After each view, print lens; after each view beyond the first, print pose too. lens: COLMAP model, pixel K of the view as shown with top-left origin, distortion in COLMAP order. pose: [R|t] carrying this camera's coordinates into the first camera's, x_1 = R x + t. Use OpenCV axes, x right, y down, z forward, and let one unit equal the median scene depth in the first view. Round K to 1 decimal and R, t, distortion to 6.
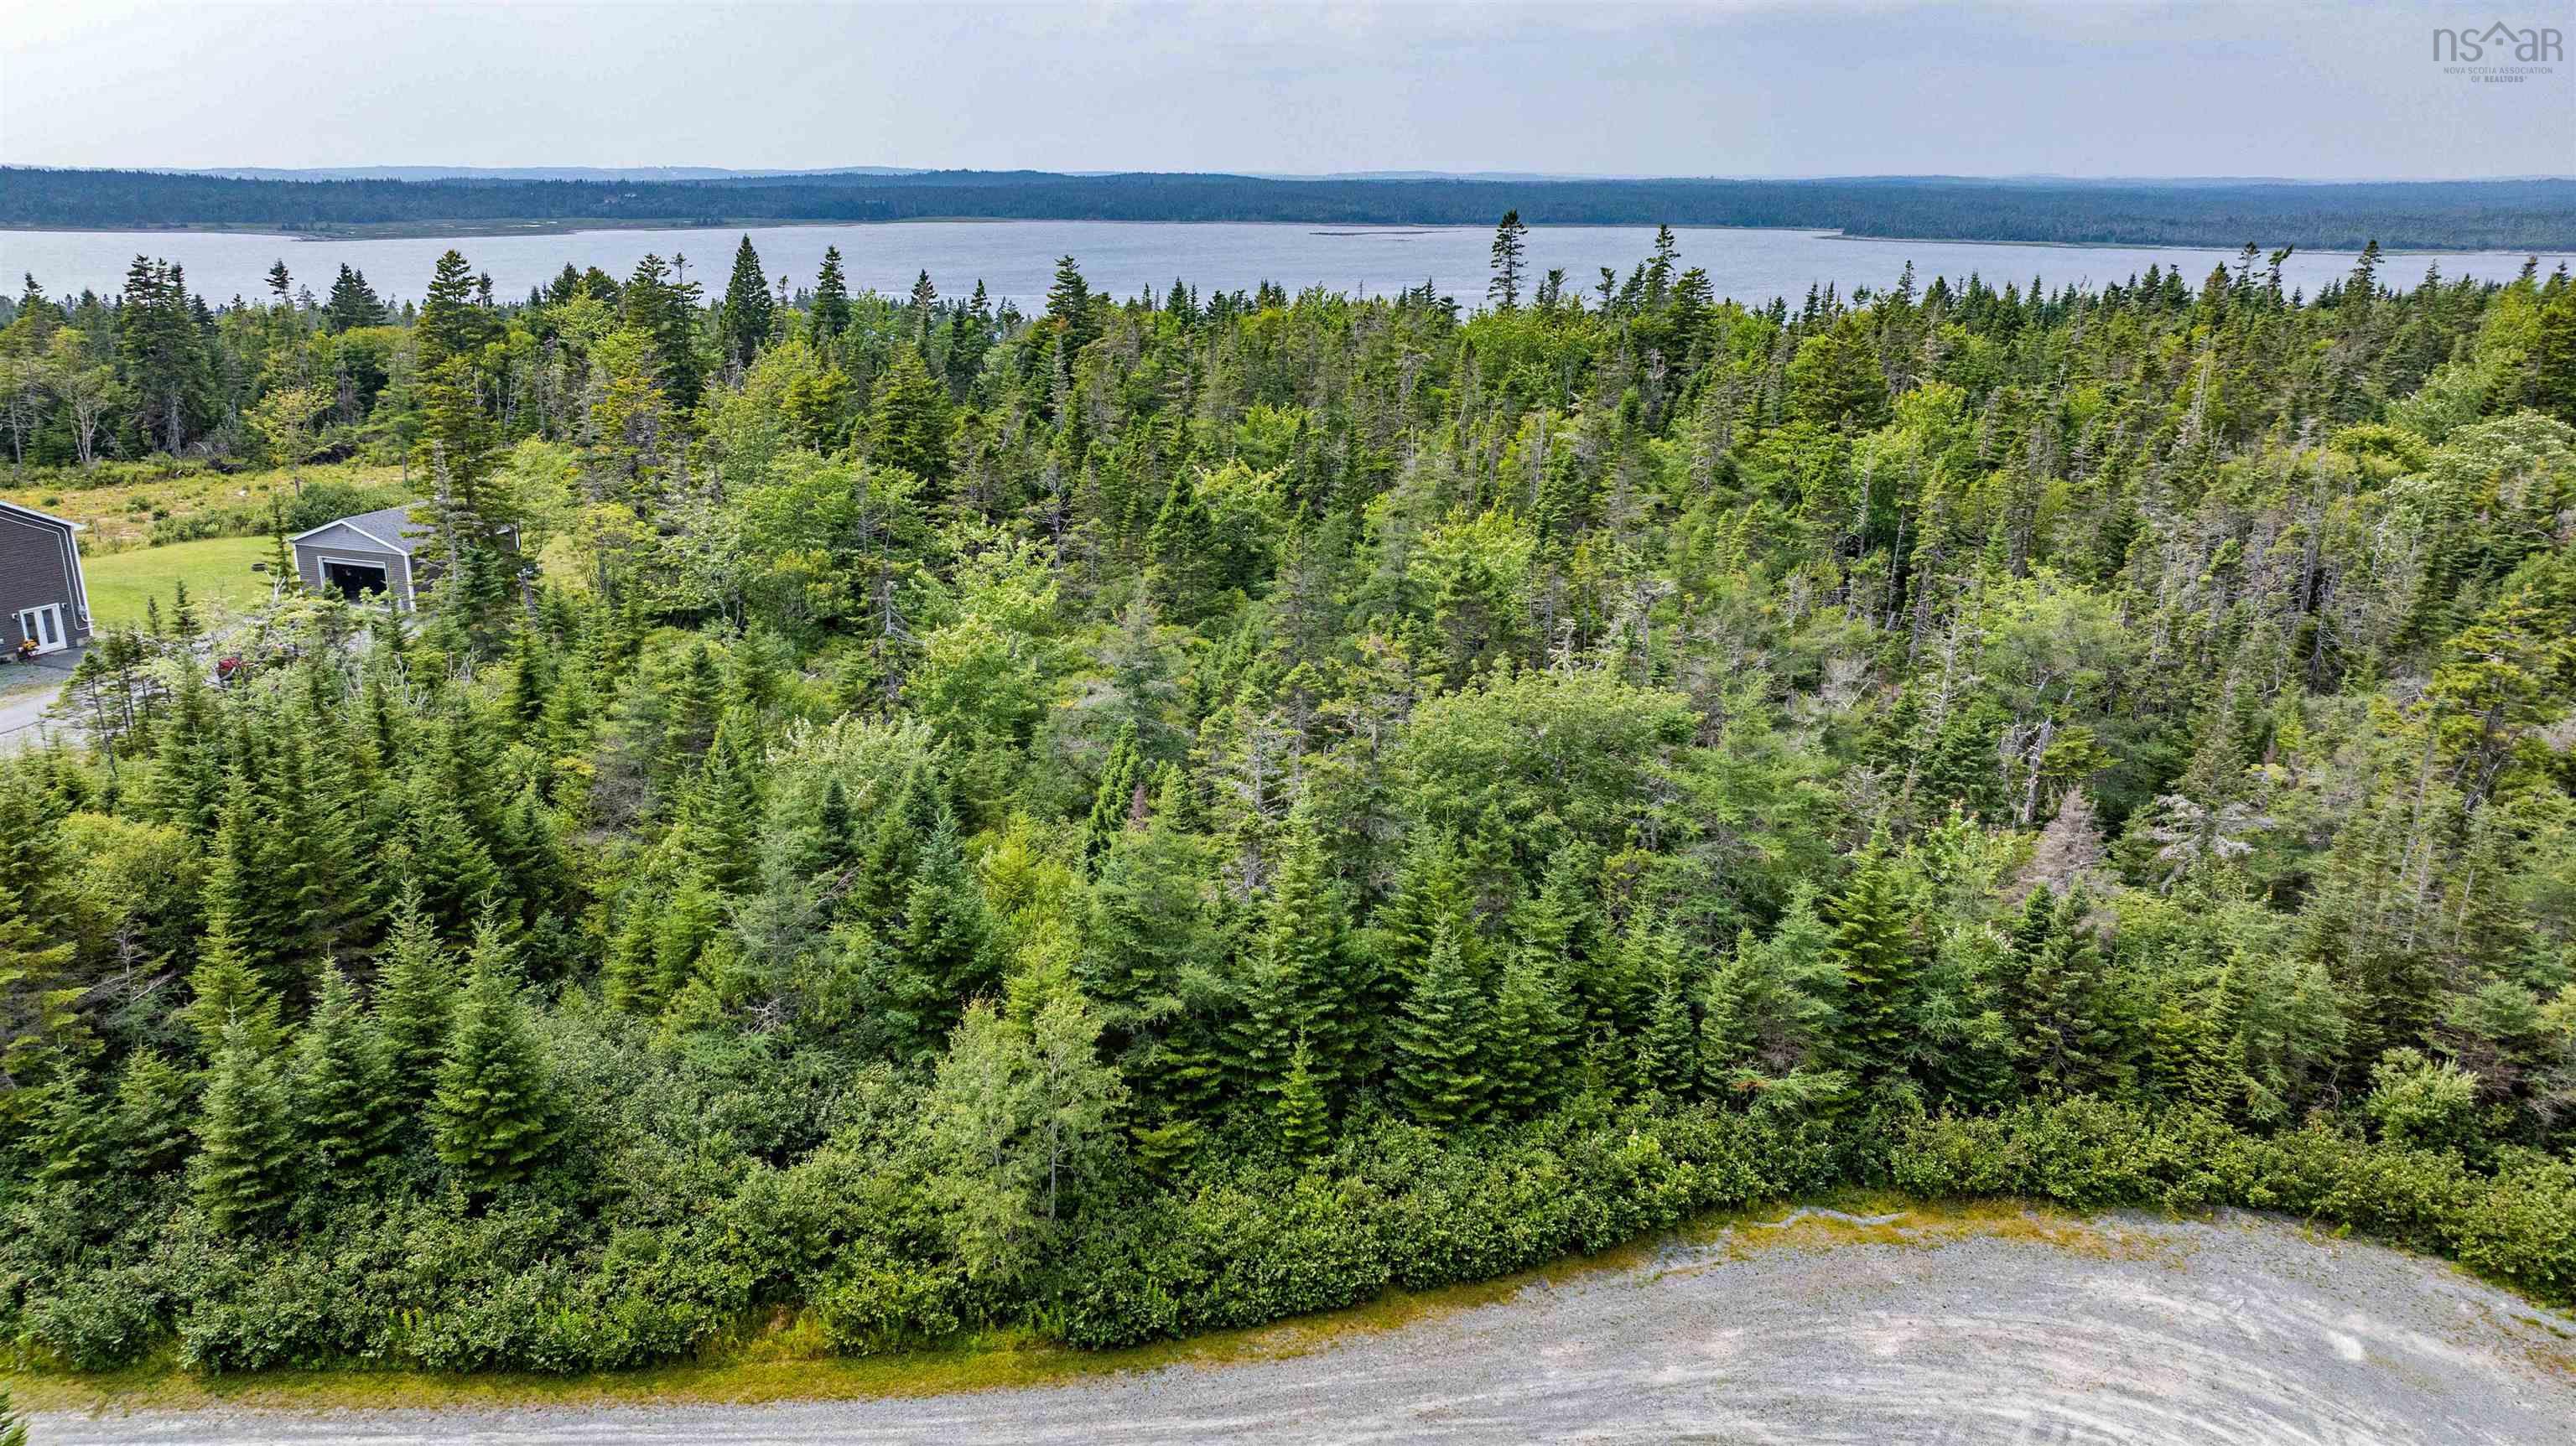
lens RADIAL K [[1833.9, 0, 1287.0], [0, 1833.9, 707.9], [0, 0, 1]] dist [-0.047055, 0.053752]
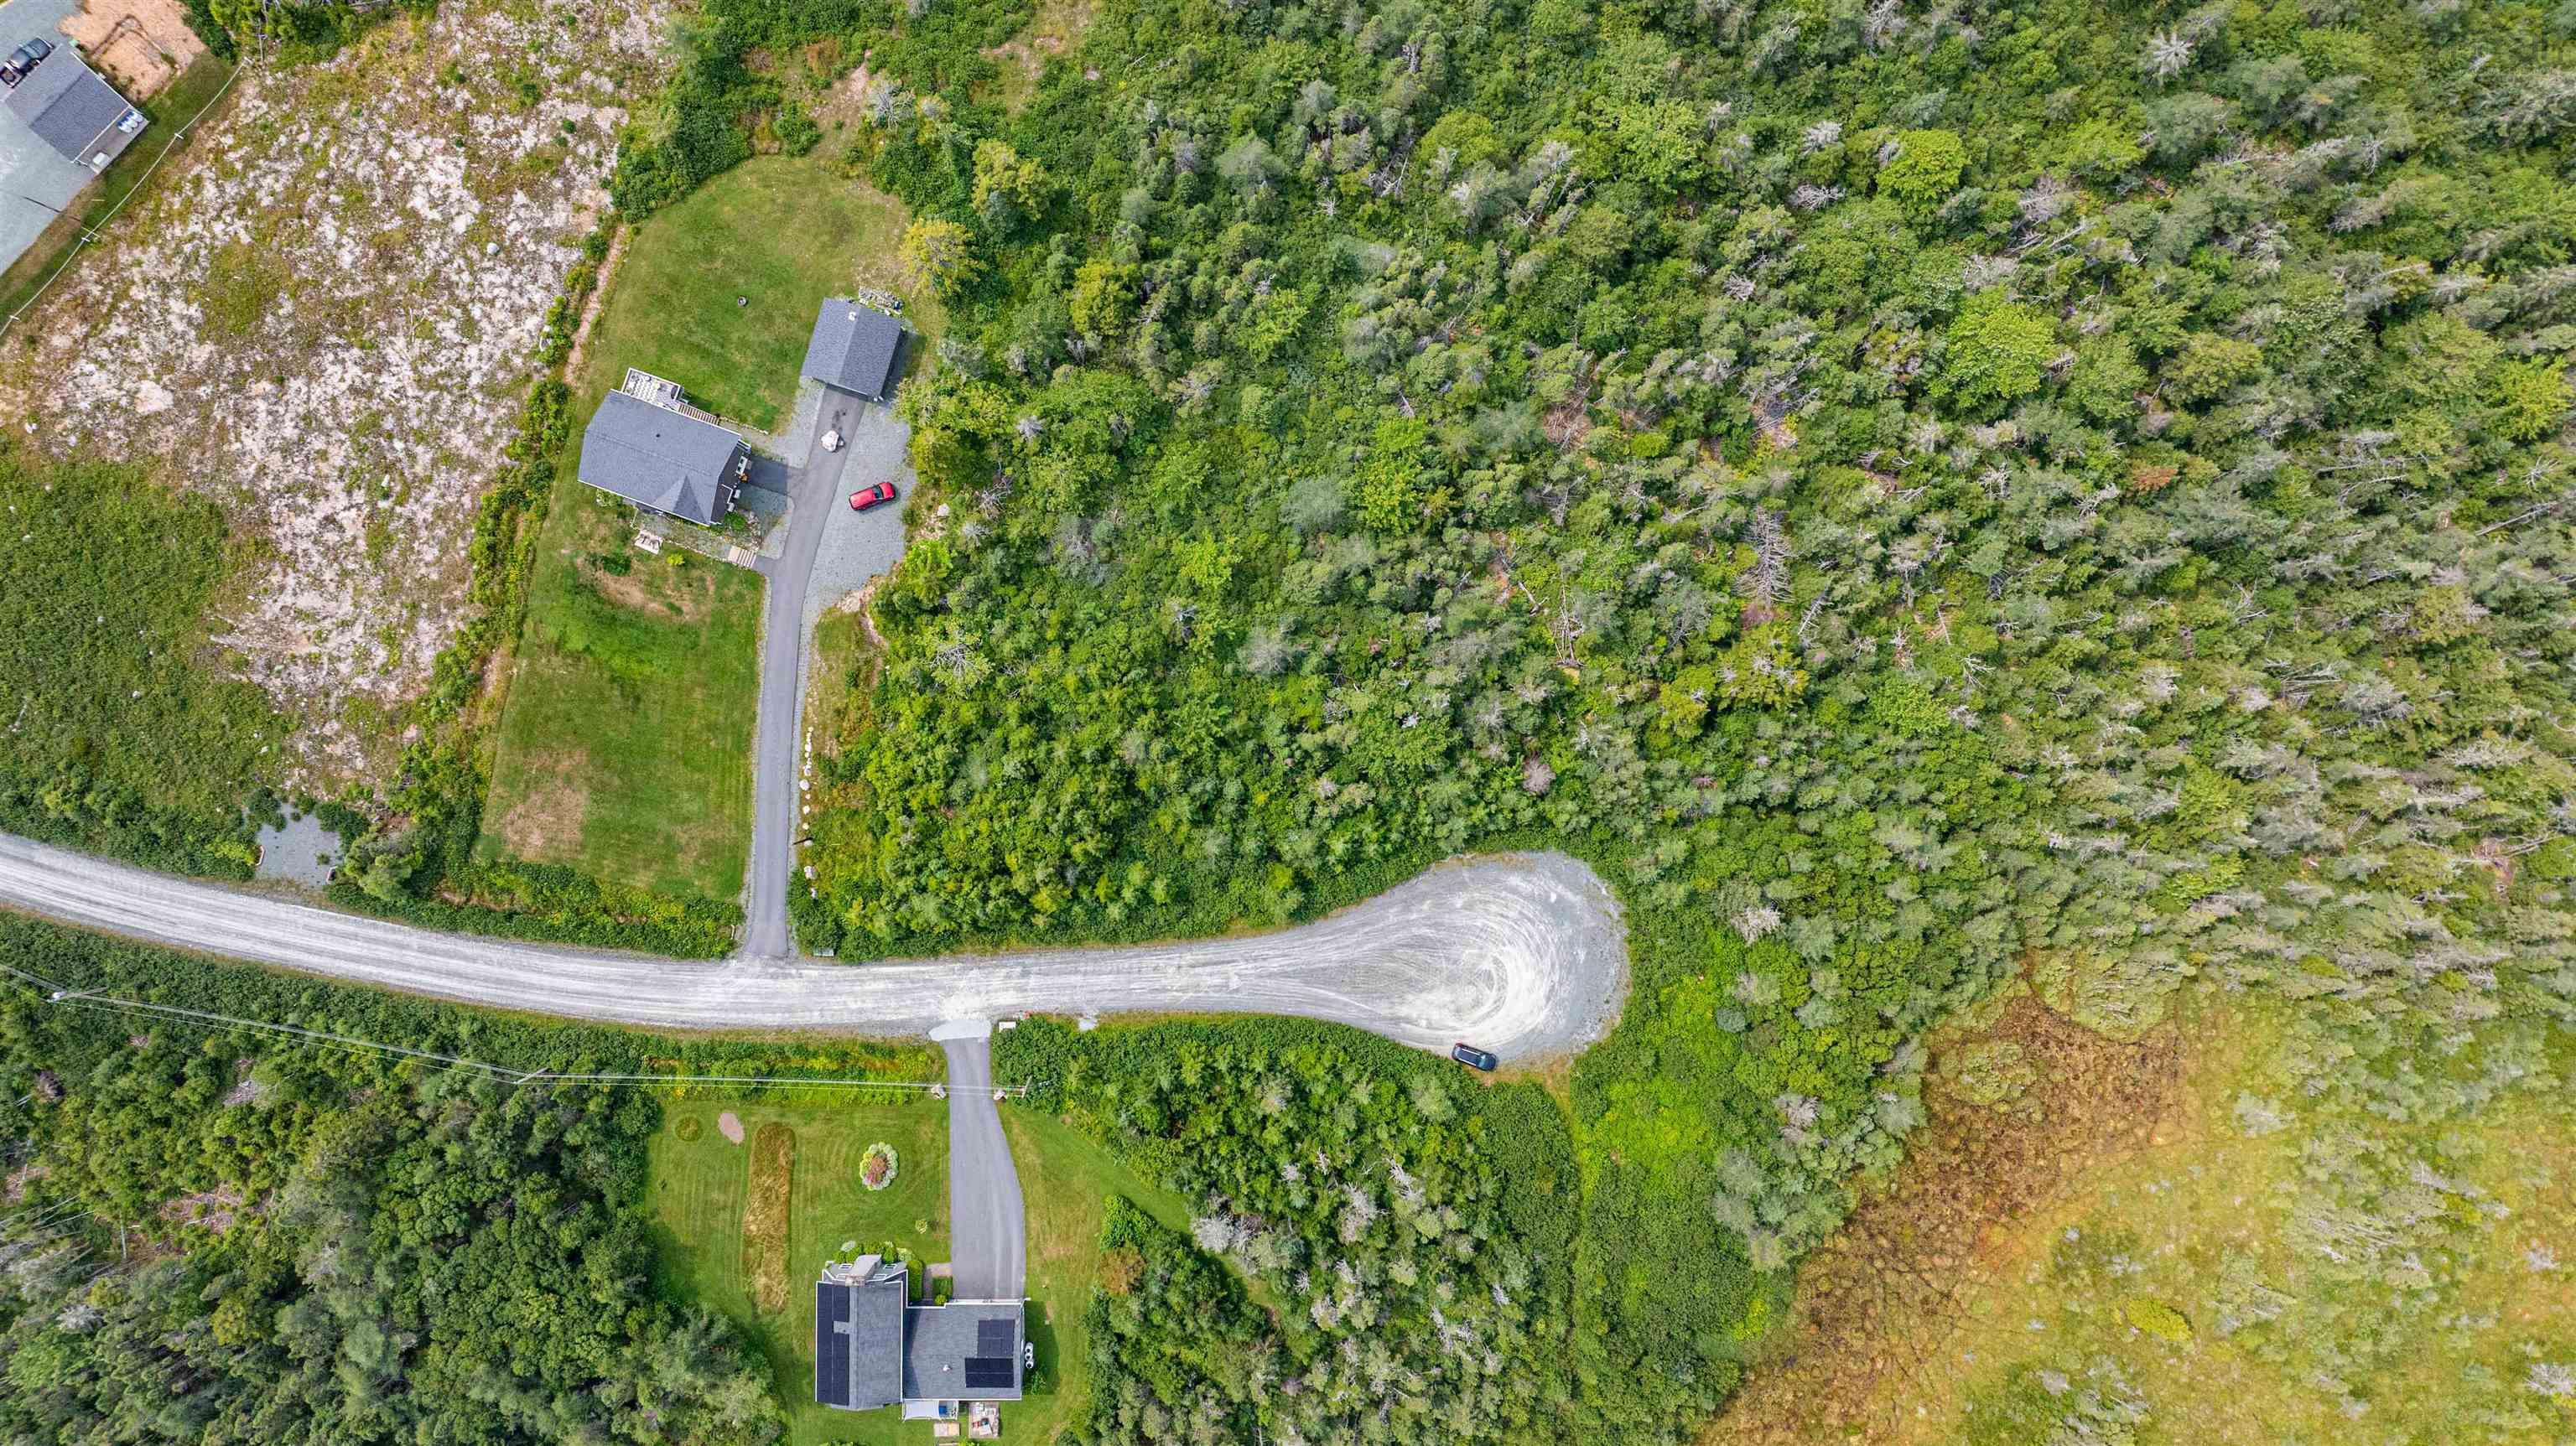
lens RADIAL K [[1805.6, 0, 1284.4], [0, 1805.6, 720.1], [0, 0, 1]] dist [-0.013477, -0.018202]
pose [[0.998121, -0.059398, 0.015032, -0.166559], [0.002978, 0.292090, 0.956386, -3.987178], [-0.061198, -0.954545, 0.291718, 0.068040]]
